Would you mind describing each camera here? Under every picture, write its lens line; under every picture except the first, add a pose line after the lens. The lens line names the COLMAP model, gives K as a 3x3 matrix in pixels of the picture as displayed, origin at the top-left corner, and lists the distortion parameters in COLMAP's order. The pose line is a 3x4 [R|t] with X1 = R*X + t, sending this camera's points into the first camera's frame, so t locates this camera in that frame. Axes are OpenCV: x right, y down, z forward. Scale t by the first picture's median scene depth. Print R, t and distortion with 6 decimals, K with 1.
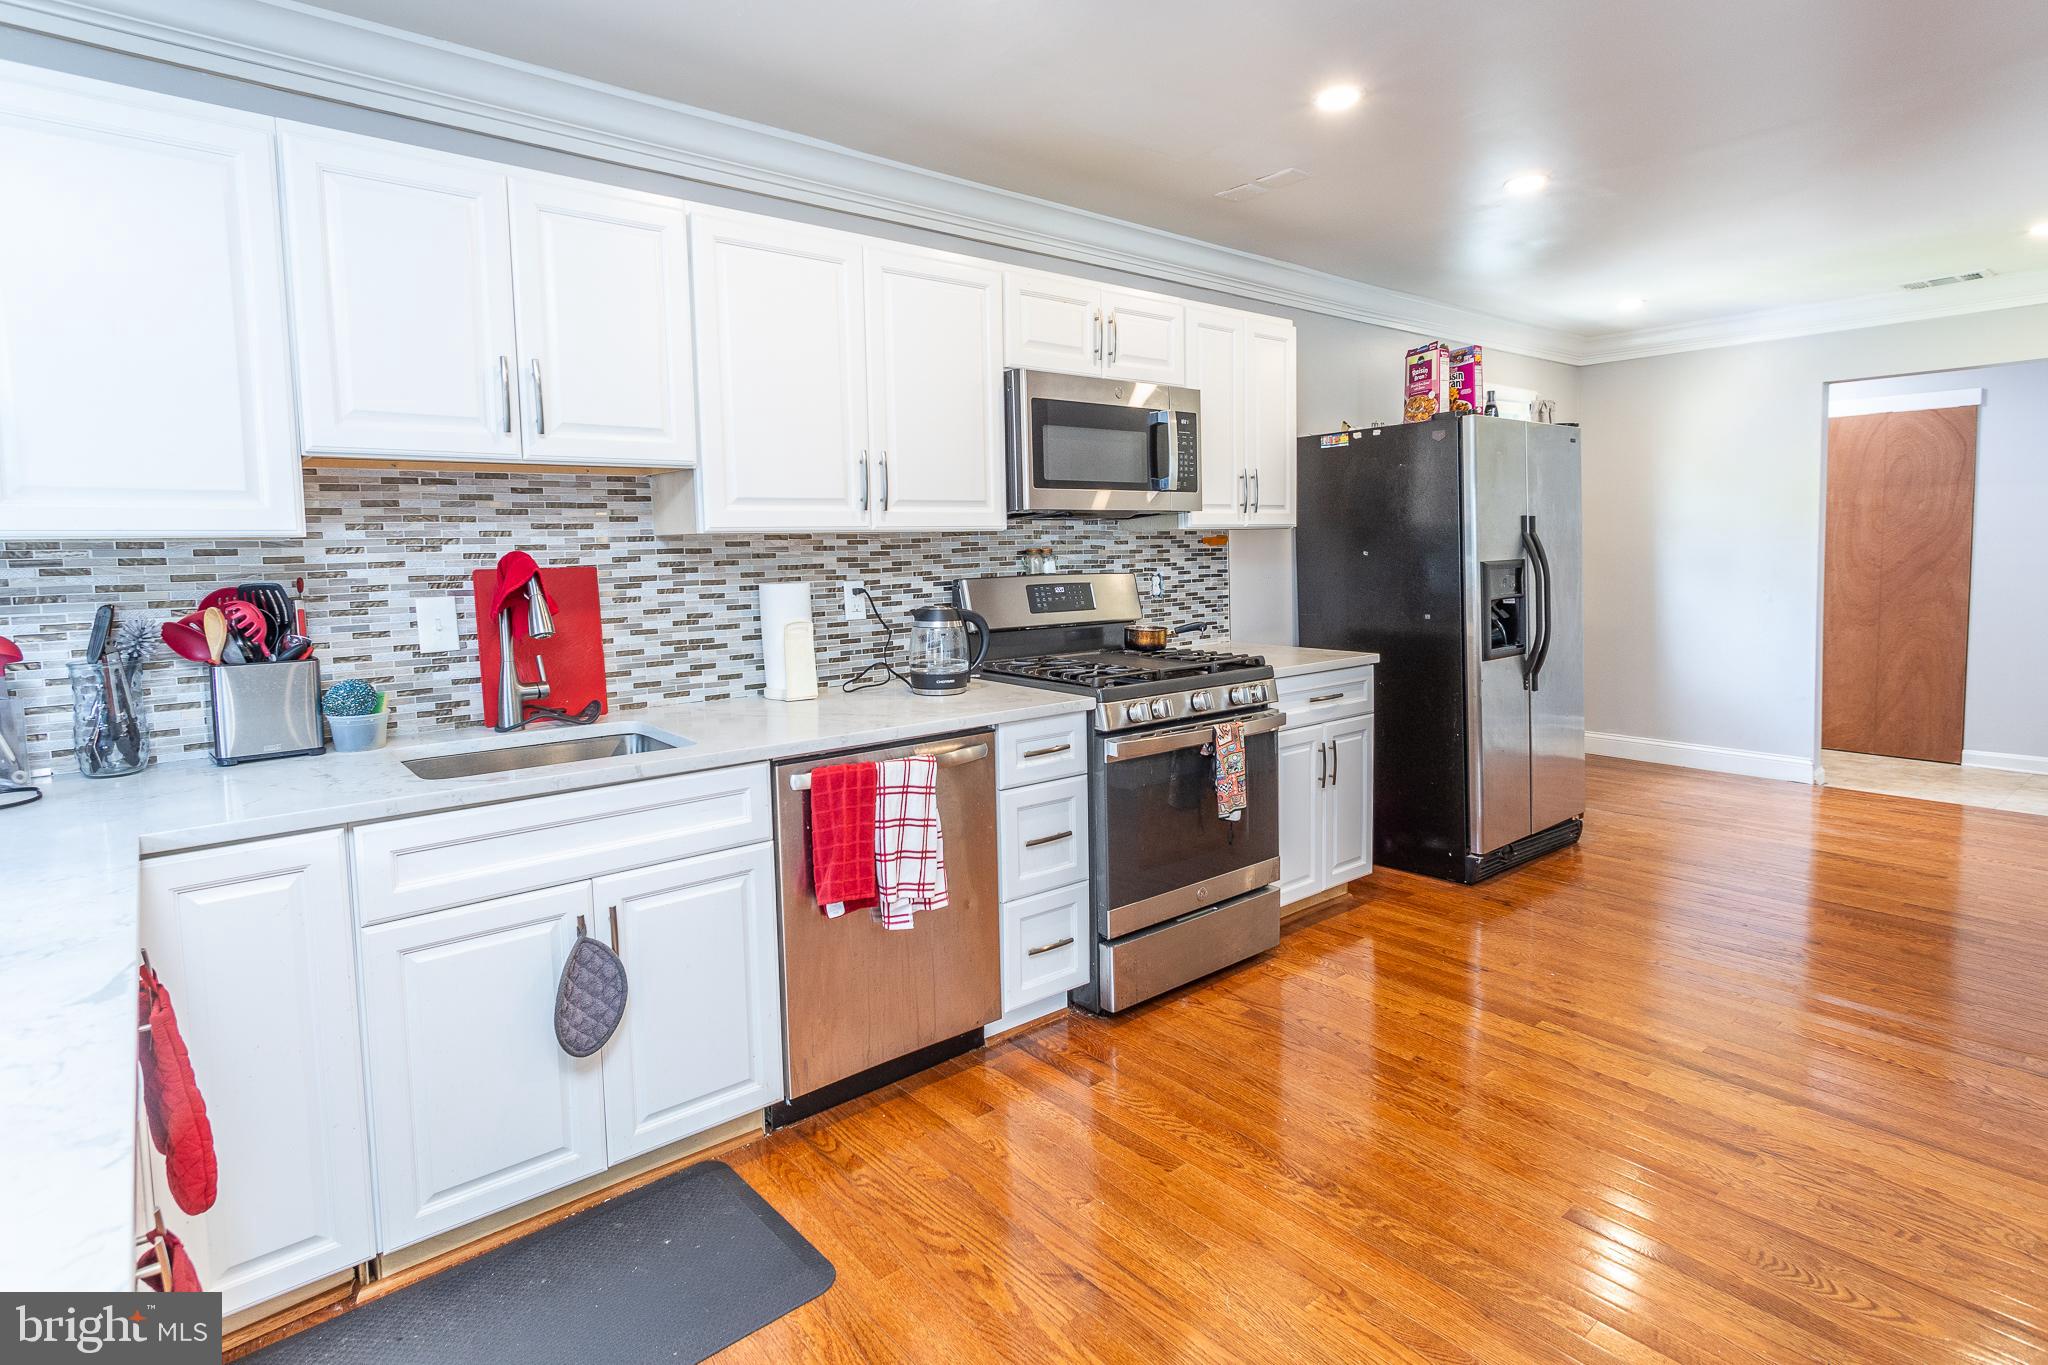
lens RADIAL K [[1053.7, 0, 996.3], [0, 1053.7, 624.3], [0, 0, 1]] dist [0.000242, 0.000843]
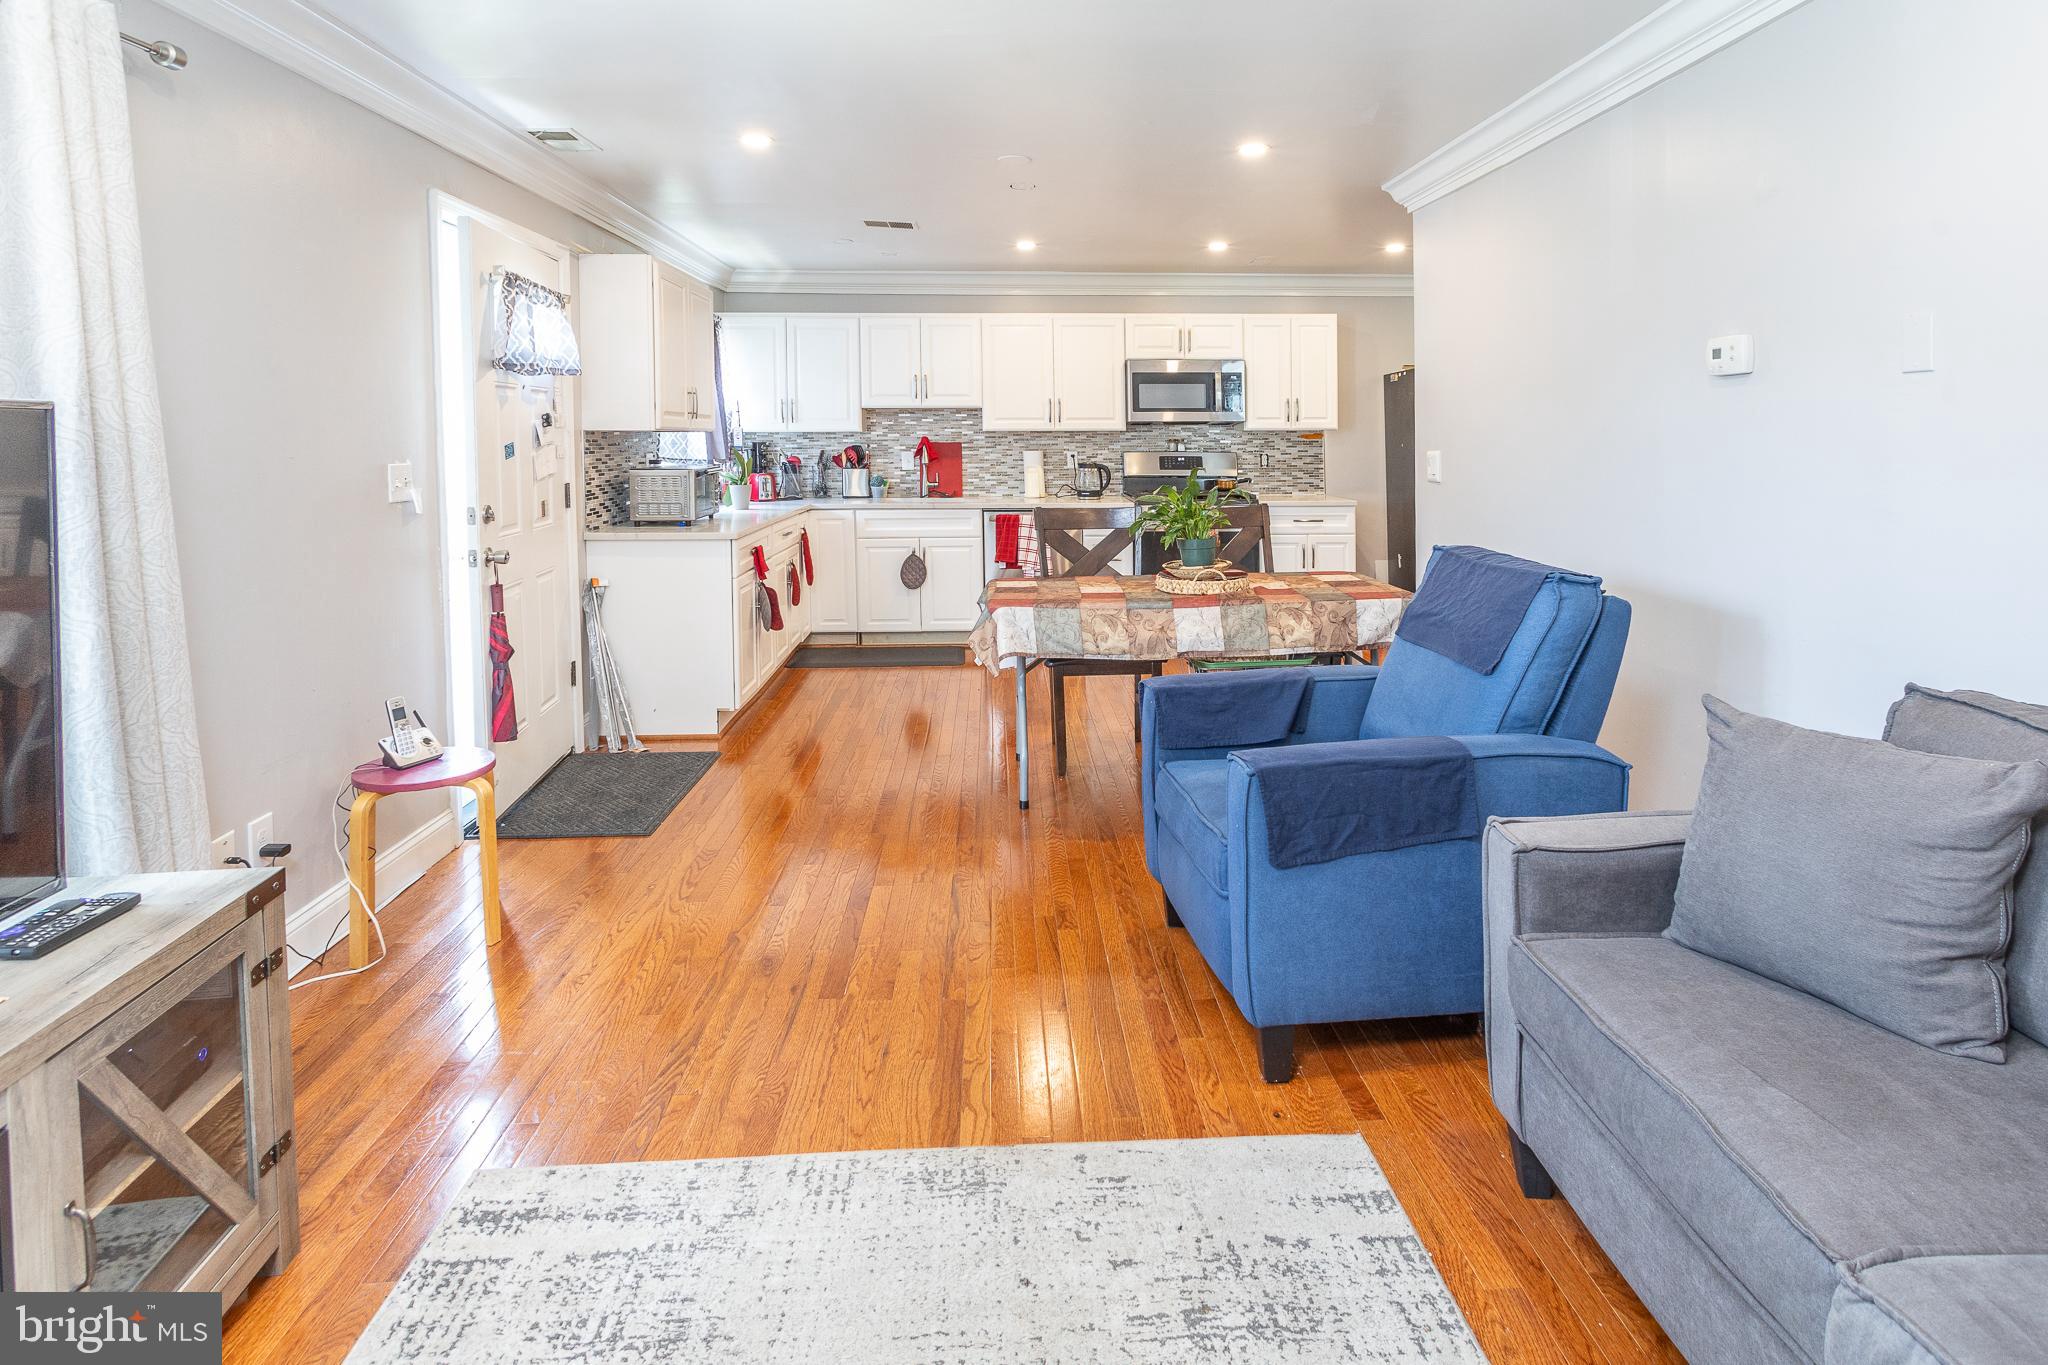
lens RADIAL K [[1029.2, 0, 1040.7], [0, 1029.2, 462.9], [0, 0, 1]] dist [-0.002488, 0.006427]
pose [[0.809200, 0.028758, -0.586829, 1.154135], [-0.055640, 0.998063, -0.027812, 0.051742], [0.584892, 0.055157, 0.809233, -0.884490]]
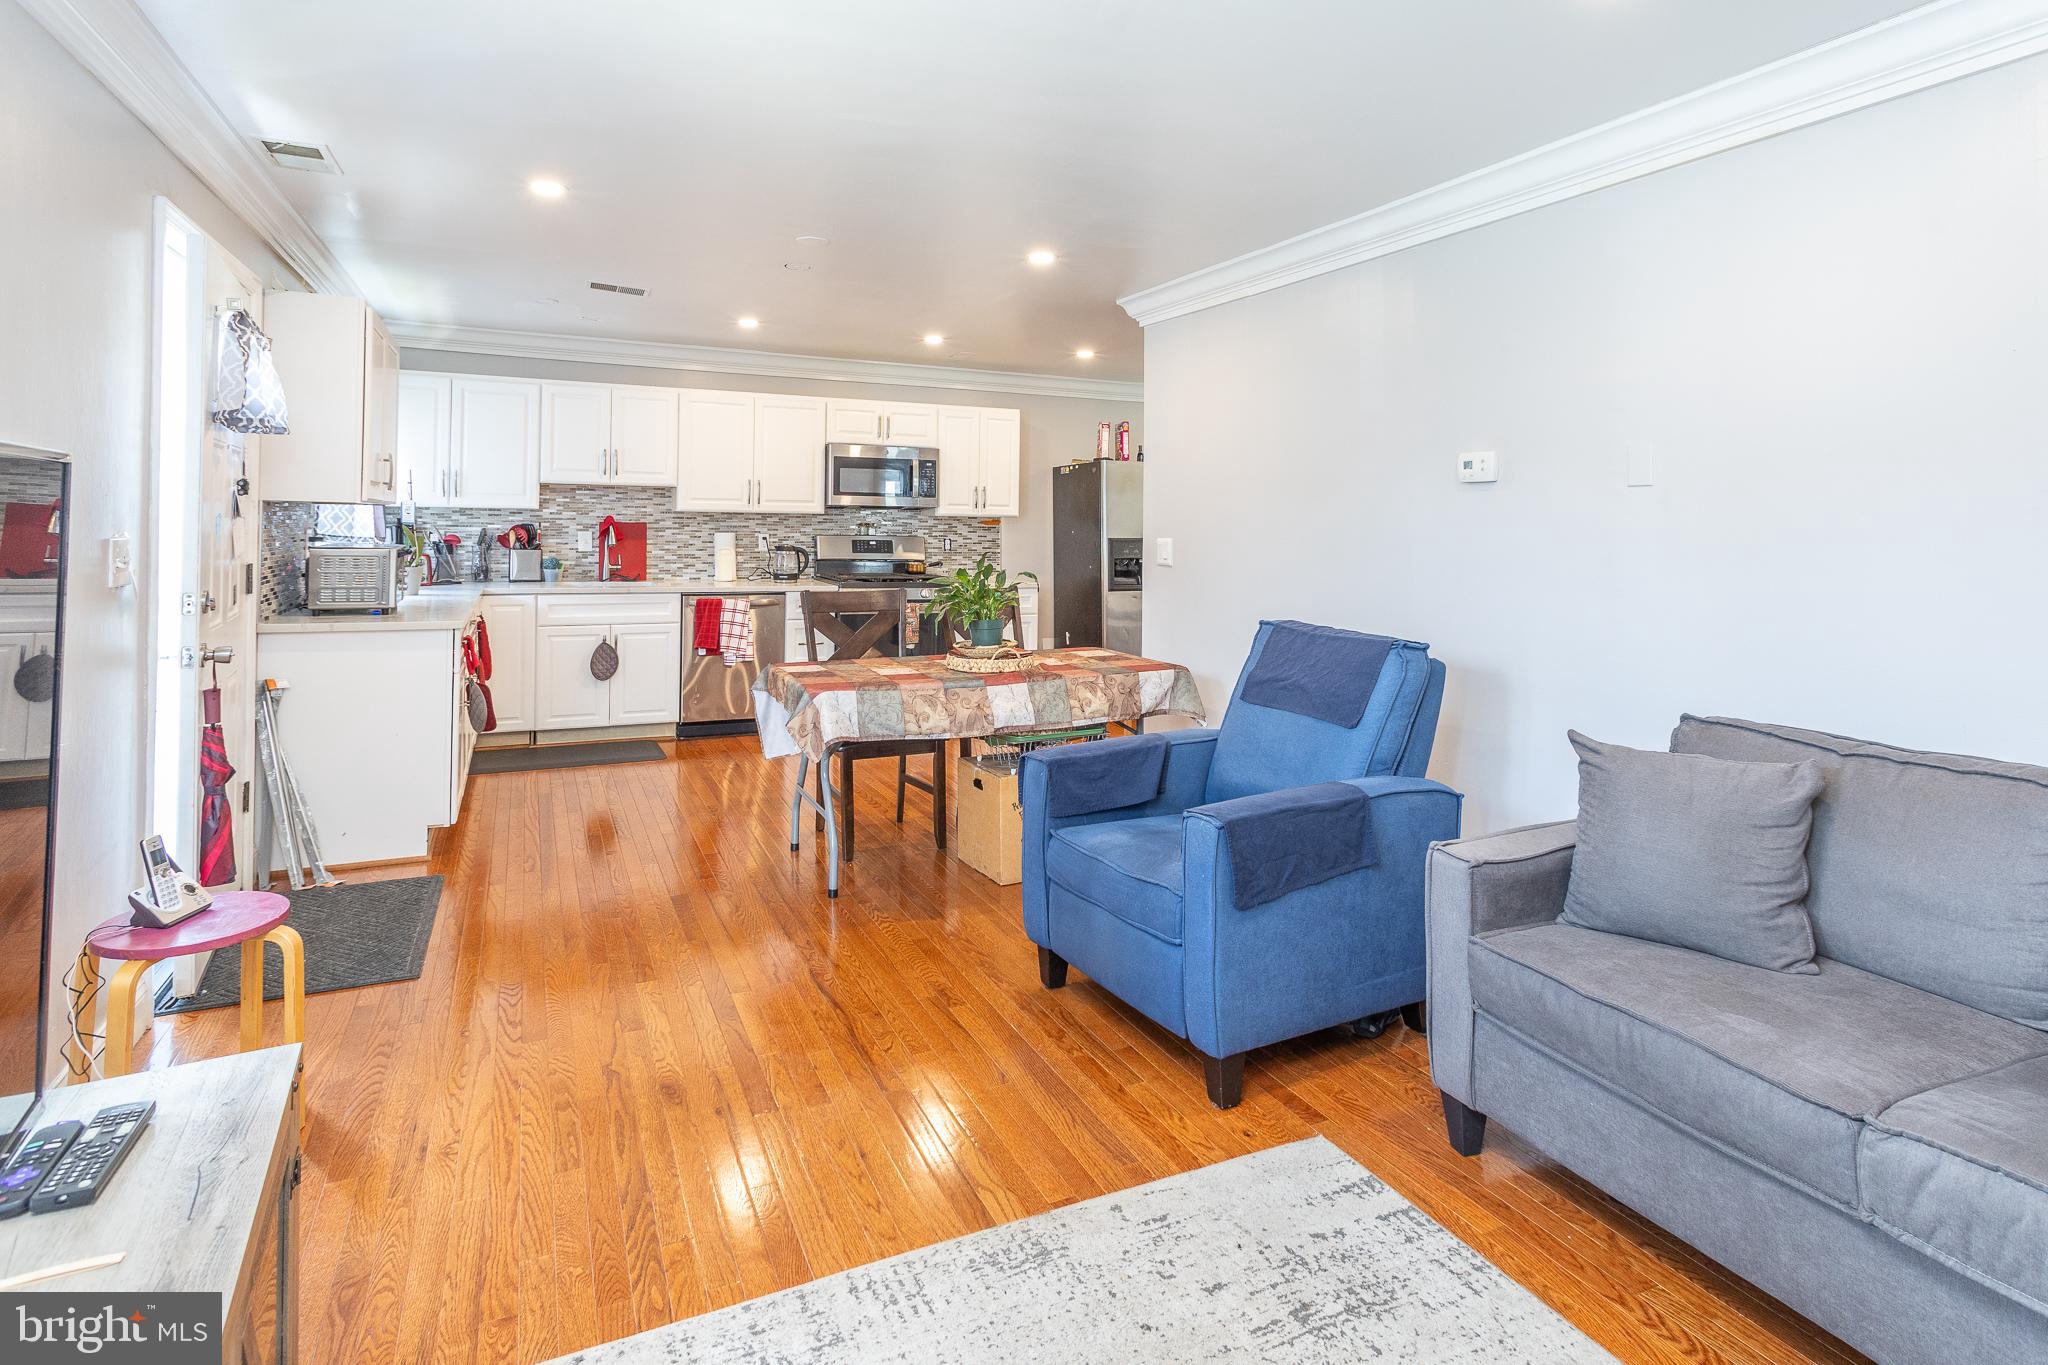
lens RADIAL K [[1024.7, 0, 989.2], [0, 1024.7, 509.0], [0, 0, 1]] dist [-0.000011, 0.005459]
pose [[0.965158, 0.028203, -0.260142, 0.920042], [-0.051824, 0.995084, -0.084392, 0.068157], [0.256483, 0.094934, 0.961875, -1.021506]]
